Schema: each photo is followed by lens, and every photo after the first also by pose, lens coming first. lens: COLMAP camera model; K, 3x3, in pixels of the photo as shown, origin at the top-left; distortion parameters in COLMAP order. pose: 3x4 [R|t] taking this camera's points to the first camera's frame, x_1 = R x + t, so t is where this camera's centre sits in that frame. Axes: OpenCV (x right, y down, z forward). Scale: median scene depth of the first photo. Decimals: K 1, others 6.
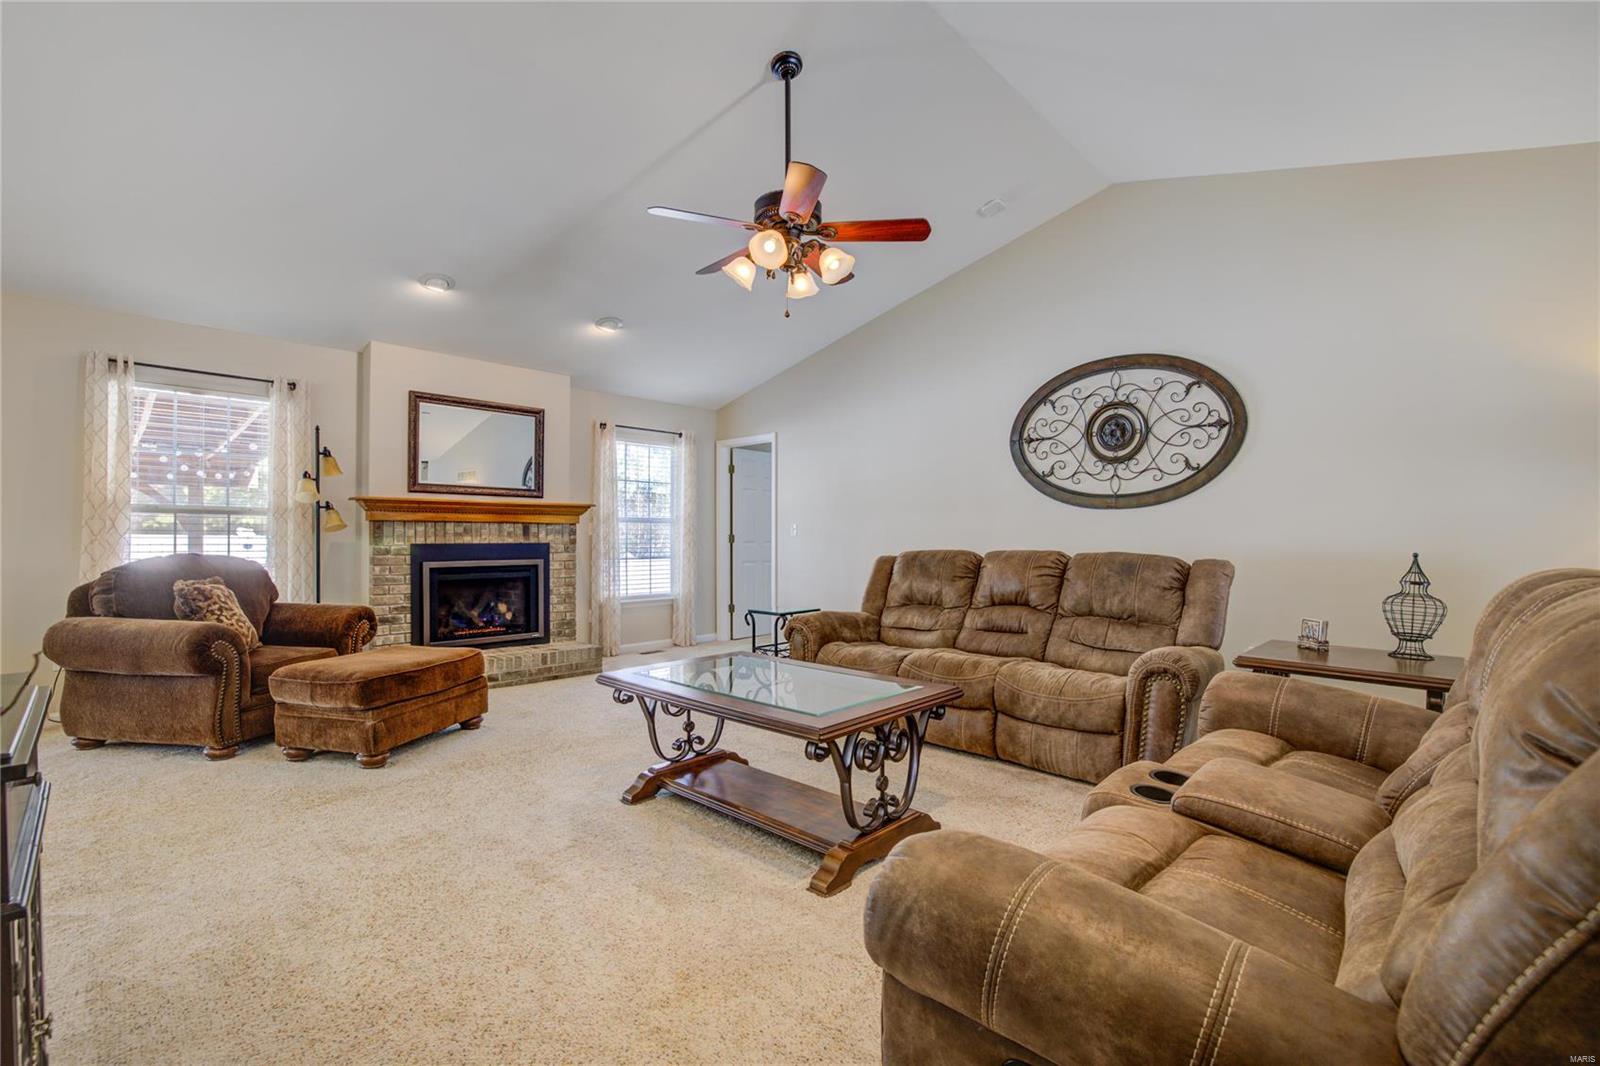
lens RADIAL K [[695.0, 0, 808.3], [0, 695.0, 535.0], [0, 0, 1]] dist [-0.035382, 0.013259]
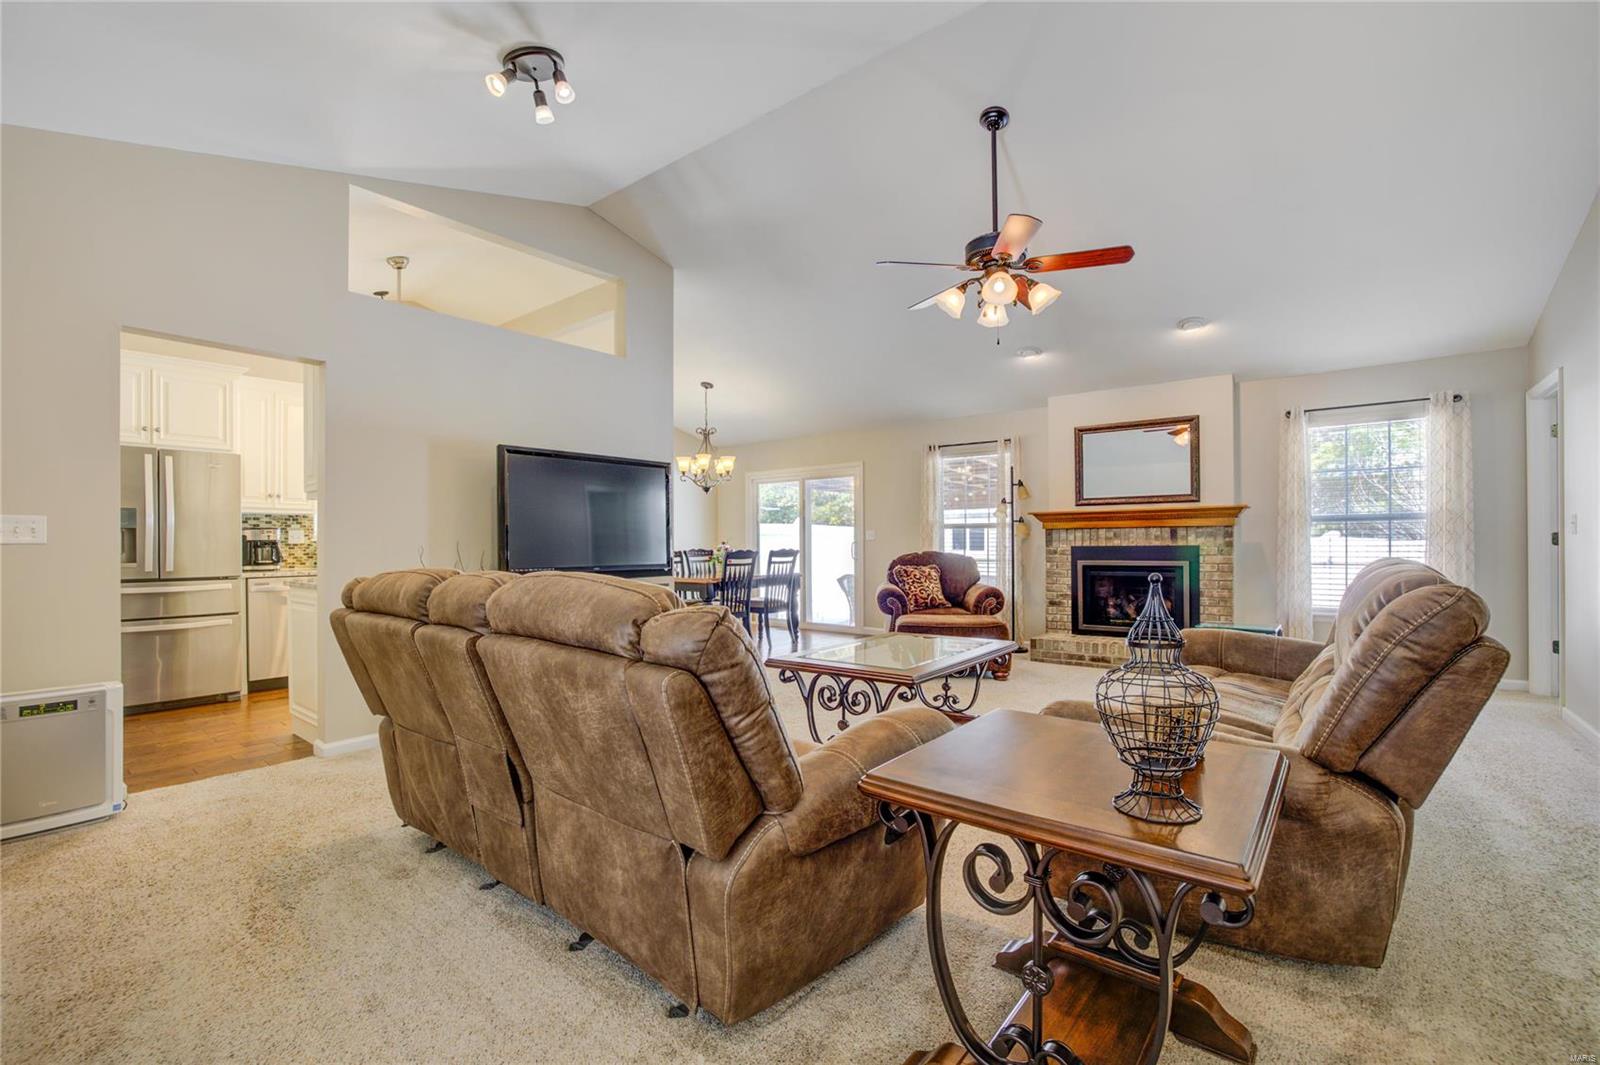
lens RADIAL K [[695.0, 0, 805.1], [0, 695.0, 538.4], [0, 0, 1]] dist [-0.035382, 0.013259]
pose [[0.117452, -0.006967, -0.993054, 0.616477], [0.012159, 0.999911, -0.005577, -0.000609], [0.993004, -0.011420, 0.117526, 0.325291]]
